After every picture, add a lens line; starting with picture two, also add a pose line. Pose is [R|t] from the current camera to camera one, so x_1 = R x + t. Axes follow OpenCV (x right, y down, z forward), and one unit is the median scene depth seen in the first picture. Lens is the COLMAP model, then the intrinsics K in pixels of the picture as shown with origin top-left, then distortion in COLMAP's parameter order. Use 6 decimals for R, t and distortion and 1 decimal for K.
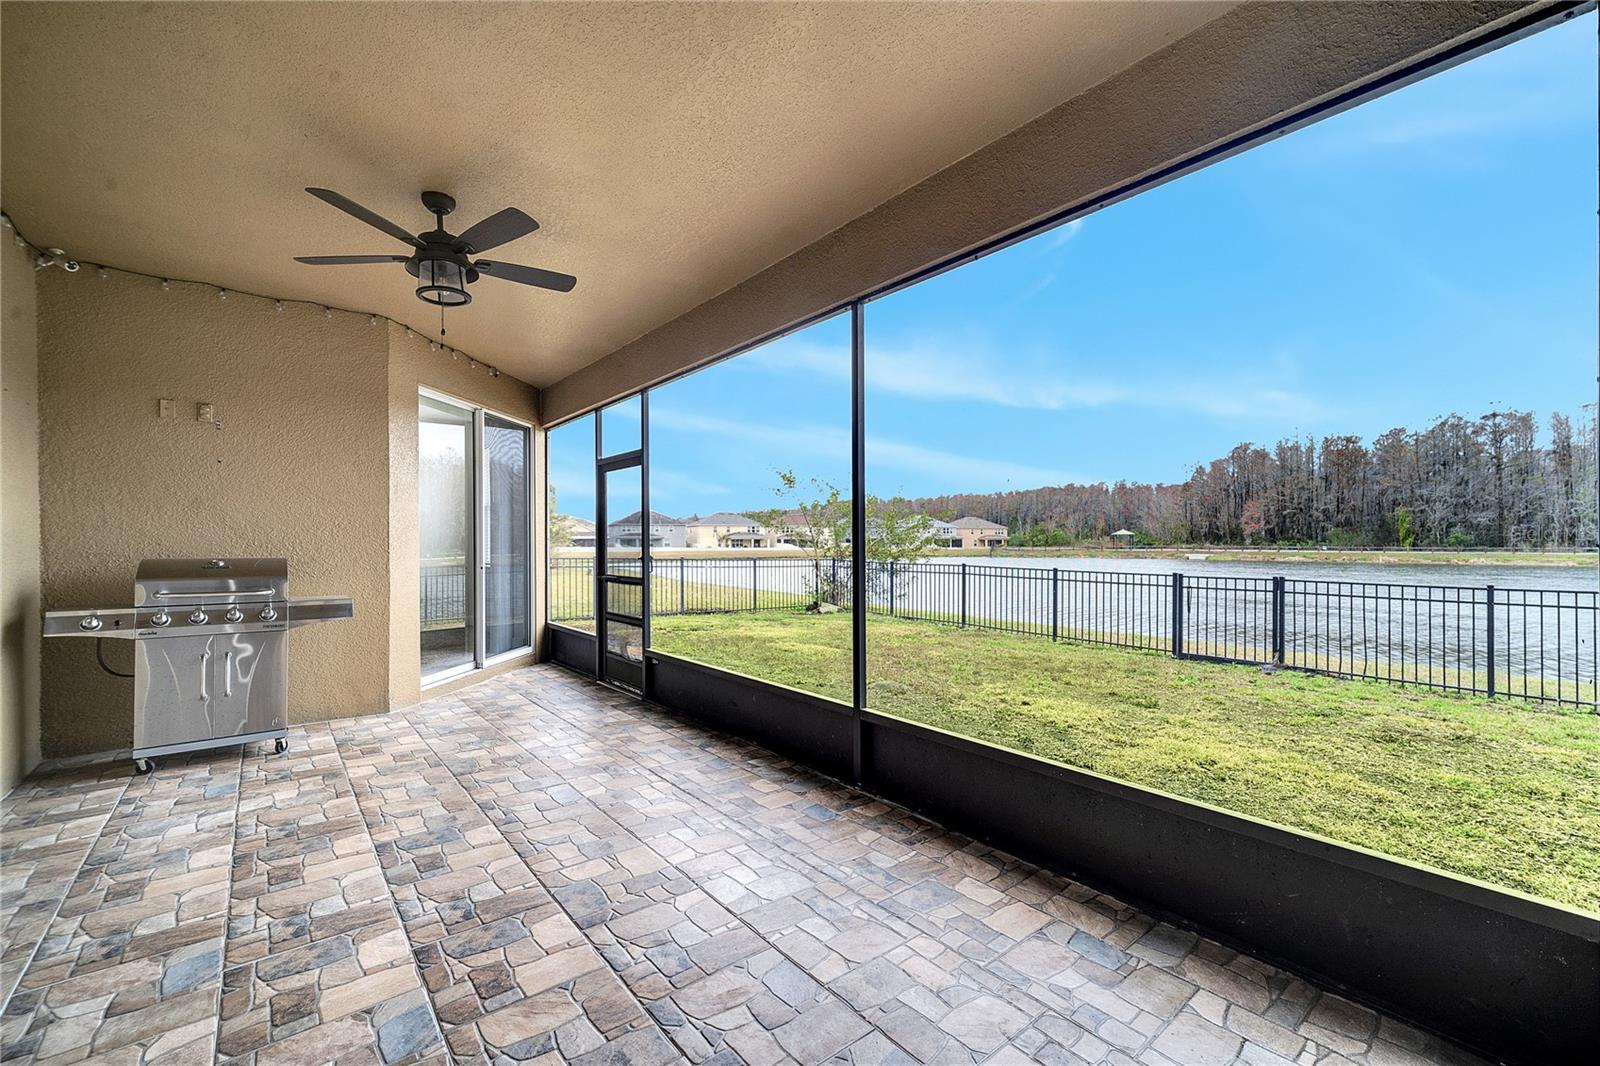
lens RADIAL K [[649.9, 0, 794.6], [0, 649.9, 546.7], [0, 0, 1]] dist [0.006205, -0.001855]
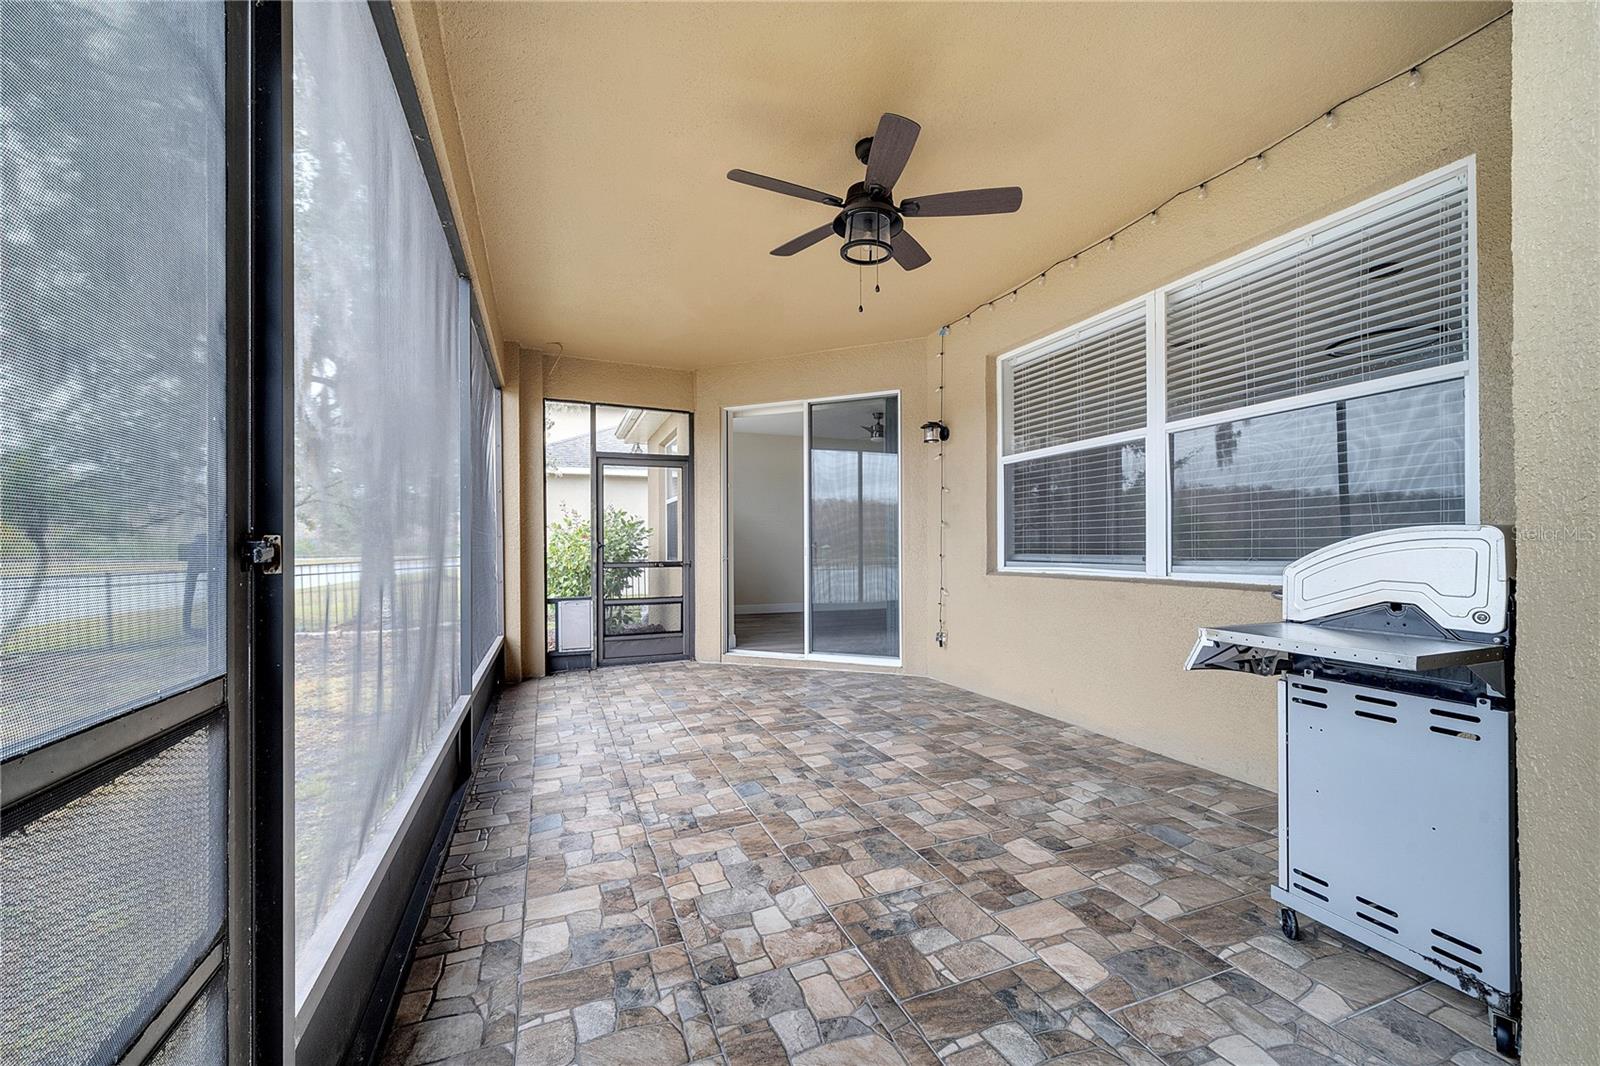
lens RADIAL K [[649.9, 0, 797.2], [0, 649.9, 542.1], [0, 0, 1]] dist [0.006205, -0.001855]
pose [[-0.950060, 0.011248, 0.311865, -0.747547], [0.011248, 0.999935, -0.001801, 0.030158], [-0.311865, 0.001797, -0.950125, 1.956567]]
